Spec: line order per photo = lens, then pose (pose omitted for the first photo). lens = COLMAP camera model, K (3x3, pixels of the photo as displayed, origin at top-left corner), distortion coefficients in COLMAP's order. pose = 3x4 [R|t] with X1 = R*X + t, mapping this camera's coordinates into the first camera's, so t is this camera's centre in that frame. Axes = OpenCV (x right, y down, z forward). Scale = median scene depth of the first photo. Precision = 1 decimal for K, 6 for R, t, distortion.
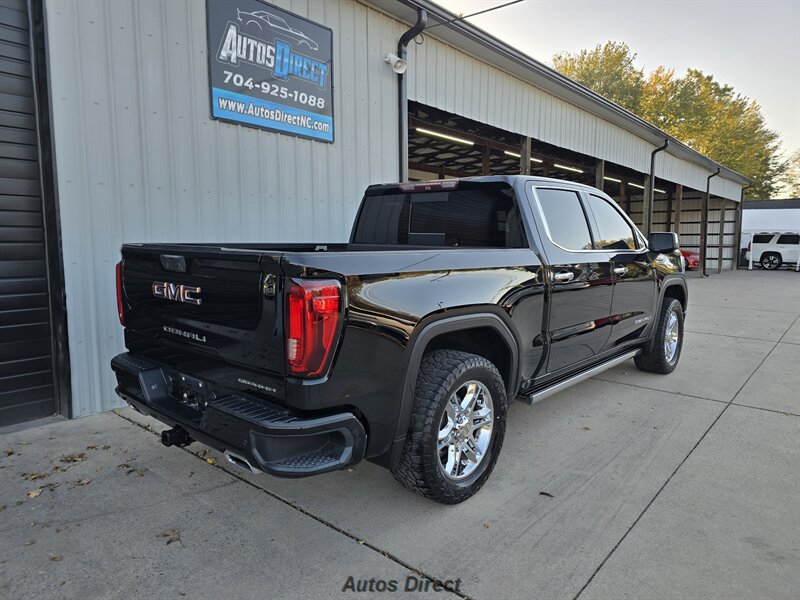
lens RADIAL K [[532.7, 0, 402.0], [0, 532.7, 298.9], [0, 0, 1]] dist [0.075659, -0.070619]
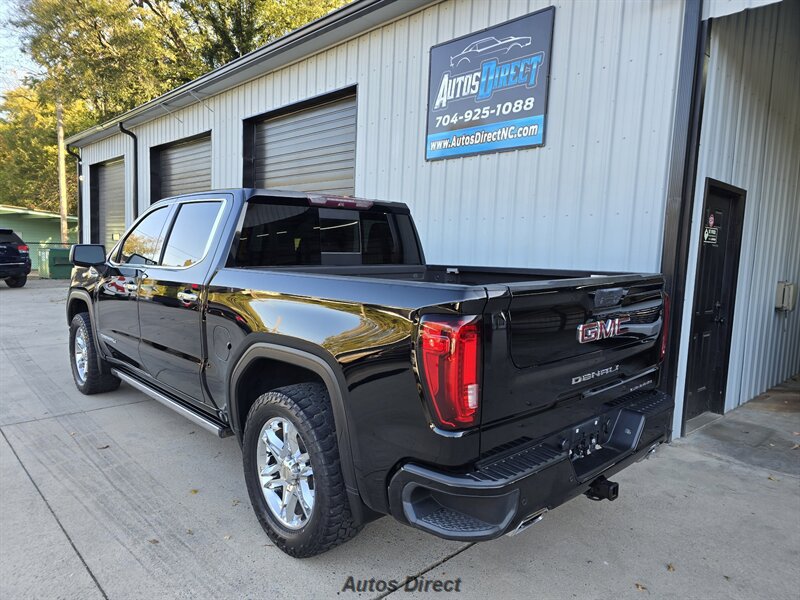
lens RADIAL K [[534.6, 0, 393.3], [0, 534.6, 300.6], [0, 0, 1]] dist [0.072833, -0.067014]
pose [[-0.118646, 0.088045, -0.989025, 0.832706], [-0.139819, 0.984655, 0.104429, -0.127729], [0.983043, 0.150675, -0.104515, 1.023028]]
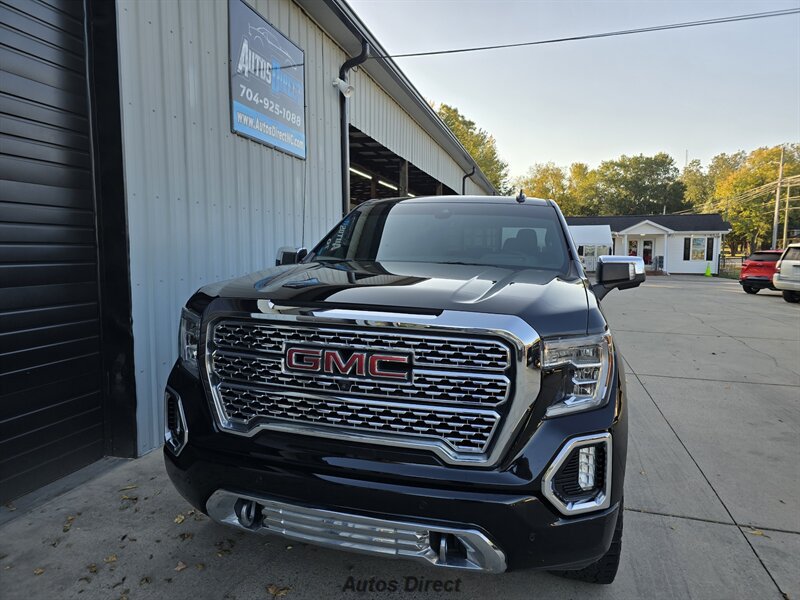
lens RADIAL K [[533.6, 0, 404.9], [0, 533.6, 294.4], [0, 0, 1]] dist [0.077778, -0.074942]
pose [[0.904736, -0.030001, 0.424914, -0.457185], [0.038470, 0.999195, -0.011362, -0.016626], [-0.424231, 0.026626, 0.905162, -0.005674]]
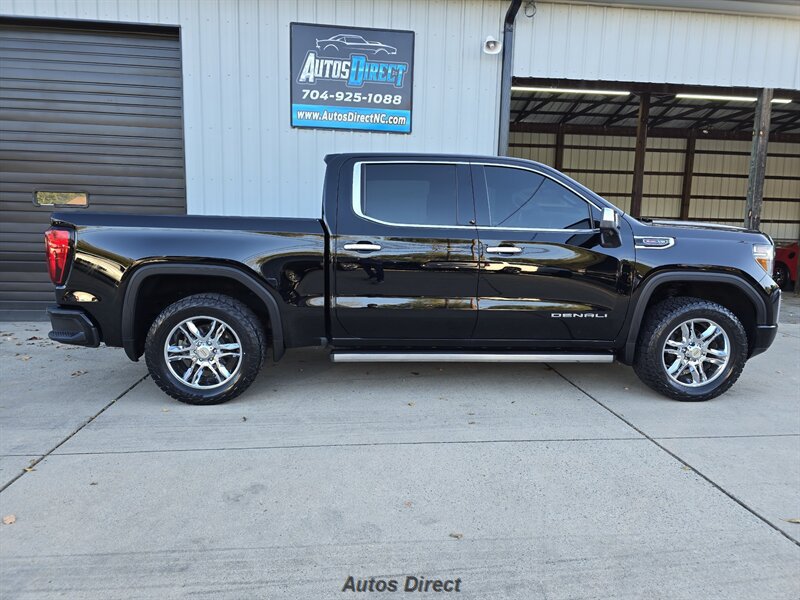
lens RADIAL K [[532.7, 0, 402.0], [0, 532.7, 298.9], [0, 0, 1]] dist [0.075659, -0.070619]
pose [[0.721222, 0.104888, -0.684717, 0.758705], [-0.095992, 0.994066, 0.051166, -0.001328], [0.686021, 0.028825, 0.727011, 0.205023]]
